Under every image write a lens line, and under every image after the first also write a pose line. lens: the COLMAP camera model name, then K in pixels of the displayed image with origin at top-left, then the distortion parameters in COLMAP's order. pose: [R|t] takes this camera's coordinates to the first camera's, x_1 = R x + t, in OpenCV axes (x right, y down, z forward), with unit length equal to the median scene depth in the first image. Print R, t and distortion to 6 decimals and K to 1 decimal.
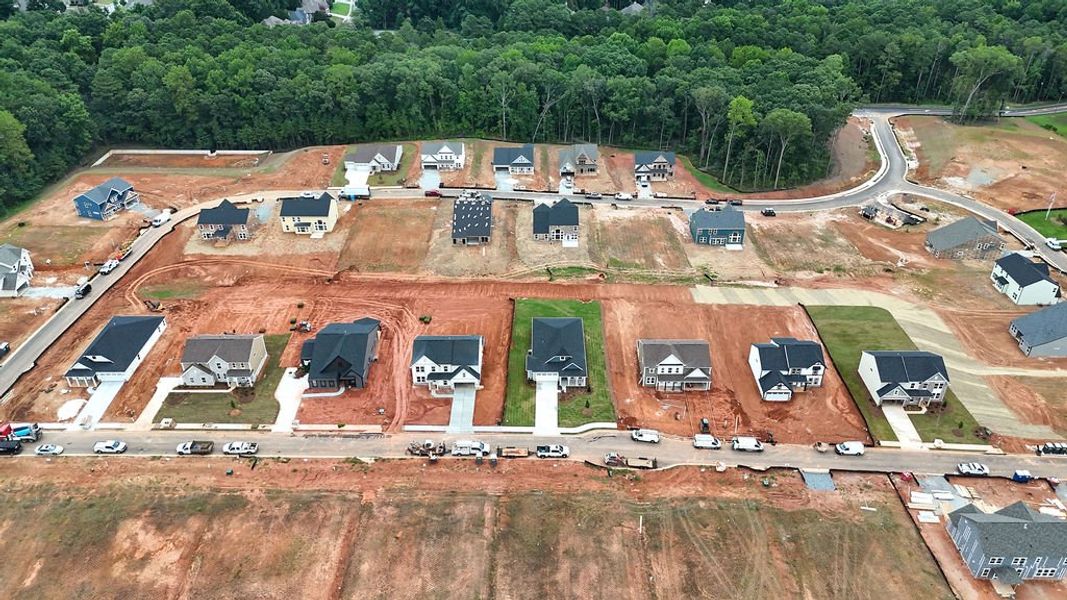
lens RADIAL K [[776.9, 0, 551.5], [0, 776.9, 295.3], [0, 0, 1]] dist [0.082257, -0.081811]
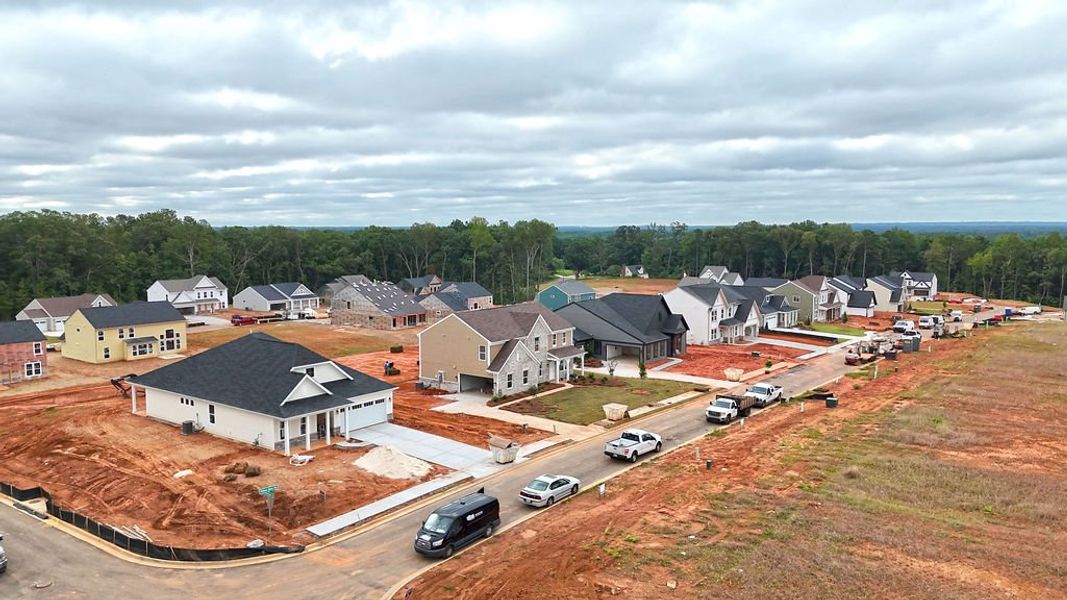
lens RADIAL K [[776.9, 0, 533.4], [0, 776.9, 307.2], [0, 0, 1]] dist [0.082257, -0.081811]
pose [[0.617096, -0.088044, 0.781947, -0.774063], [0.427773, 0.871592, -0.239453, 0.178632], [-0.660456, 0.482261, 0.575519, 0.688650]]
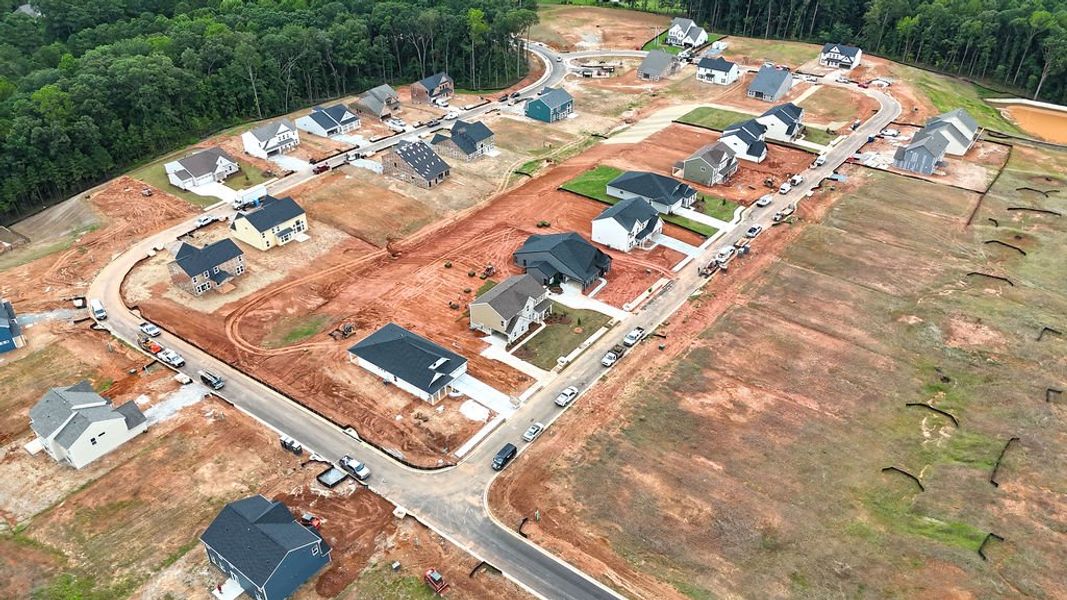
lens RADIAL K [[776.9, 0, 535.1], [0, 776.9, 297.8], [0, 0, 1]] dist [0.082257, -0.081811]
pose [[0.604323, -0.443799, 0.661692, -1.025723], [0.428284, 0.881254, 0.199908, -0.110235], [-0.671838, 0.162583, 0.722634, 0.273844]]
